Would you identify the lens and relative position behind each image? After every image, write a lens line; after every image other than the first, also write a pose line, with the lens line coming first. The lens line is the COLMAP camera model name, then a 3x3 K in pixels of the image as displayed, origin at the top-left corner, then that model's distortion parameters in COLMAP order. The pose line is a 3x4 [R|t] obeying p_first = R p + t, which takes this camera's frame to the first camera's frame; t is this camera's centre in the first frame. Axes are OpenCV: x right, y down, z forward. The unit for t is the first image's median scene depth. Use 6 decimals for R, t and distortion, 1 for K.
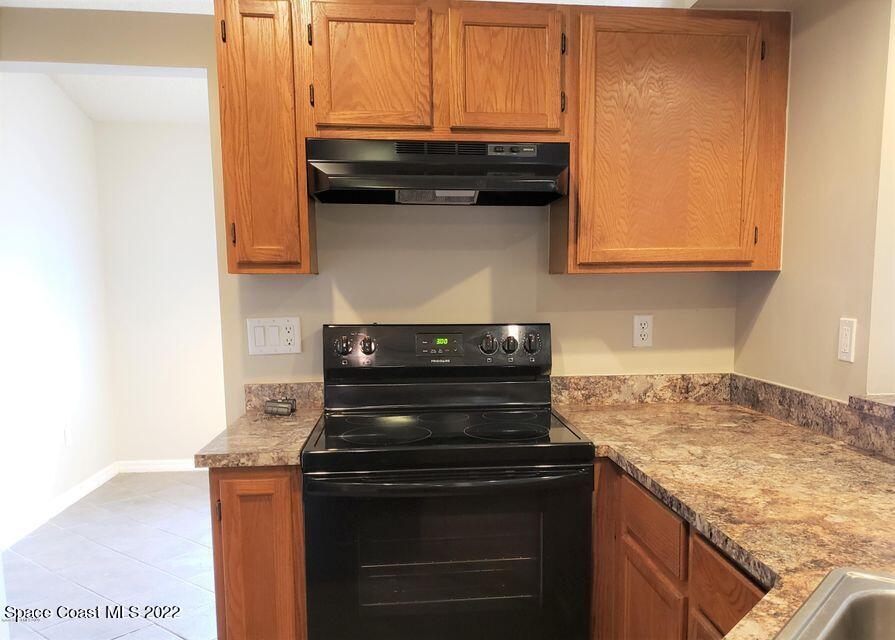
lens RADIAL K [[750.4, 0, 489.6], [0, 750.4, 363.9], [0, 0, 1]] dist [0.031737, -0.010241]
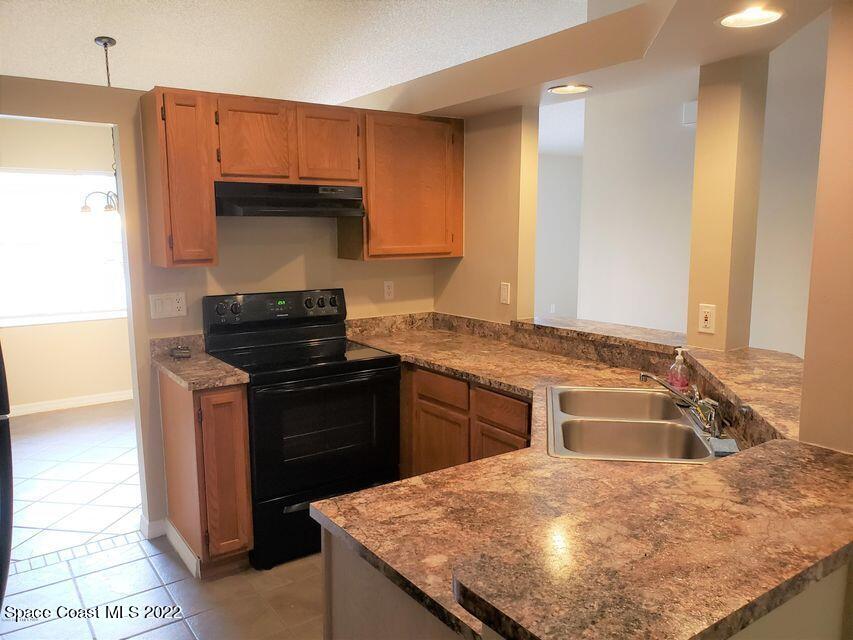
lens RADIAL K [[661.8, 0, 426.5], [0, 661.8, 320.0], [0, 0, 1]] dist [0.048186, -0.038210]
pose [[0.882797, -0.065884, 0.465111, -0.498804], [0.051813, 0.997731, 0.042986, -0.042777], [-0.466888, -0.013849, 0.884208, -0.438162]]
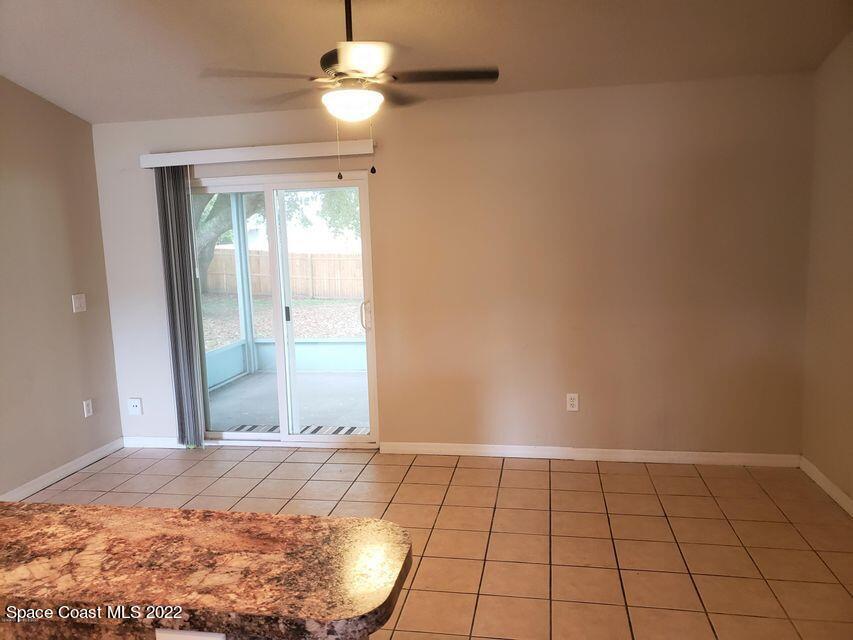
lens RADIAL K [[661.8, 0, 426.5], [0, 661.8, 320.0], [0, 0, 1]] dist [0.048186, -0.038210]
pose [[-0.952698, -0.002194, 0.303911, -0.453805], [0.070328, 0.971241, 0.227476, -0.135322], [-0.295670, 0.238089, -0.925145, 0.281449]]
